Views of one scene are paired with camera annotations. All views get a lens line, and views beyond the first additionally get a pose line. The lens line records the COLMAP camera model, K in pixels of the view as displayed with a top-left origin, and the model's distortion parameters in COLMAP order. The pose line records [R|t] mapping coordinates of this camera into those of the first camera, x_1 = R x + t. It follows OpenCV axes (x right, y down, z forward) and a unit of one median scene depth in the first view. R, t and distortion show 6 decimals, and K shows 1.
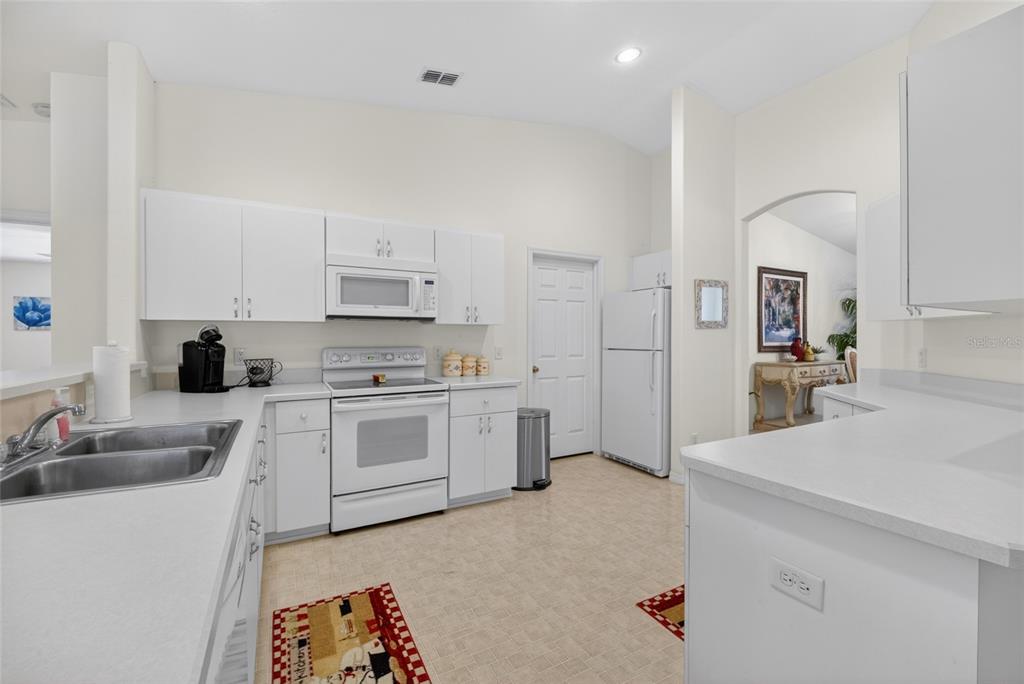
lens RADIAL K [[427.4, 0, 512.0], [0, 427.4, 342.0], [0, 0, 1]] dist [-0.000453, -0.000144]
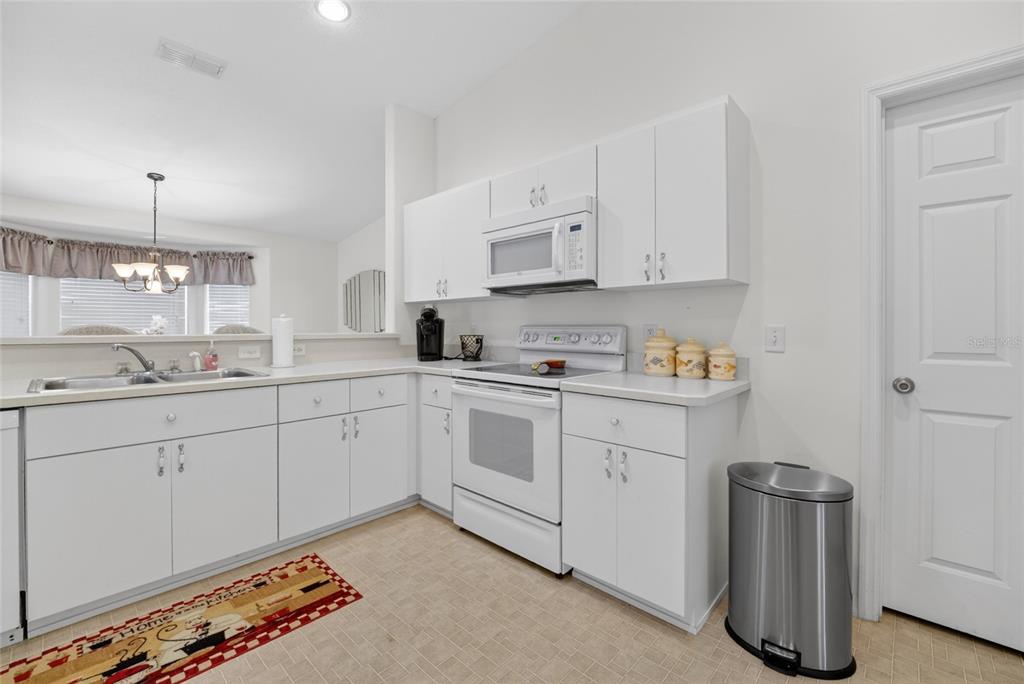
lens RADIAL K [[438.3, 0, 511.9], [0, 438.3, 329.3], [0, 0, 1]] dist [0.024300, -0.019796]
pose [[0.311756, 0.002799, -0.950158, 0.468524], [-0.013540, 0.999907, -0.001497, 0.024825], [0.950066, 0.013332, 0.311765, 0.745465]]
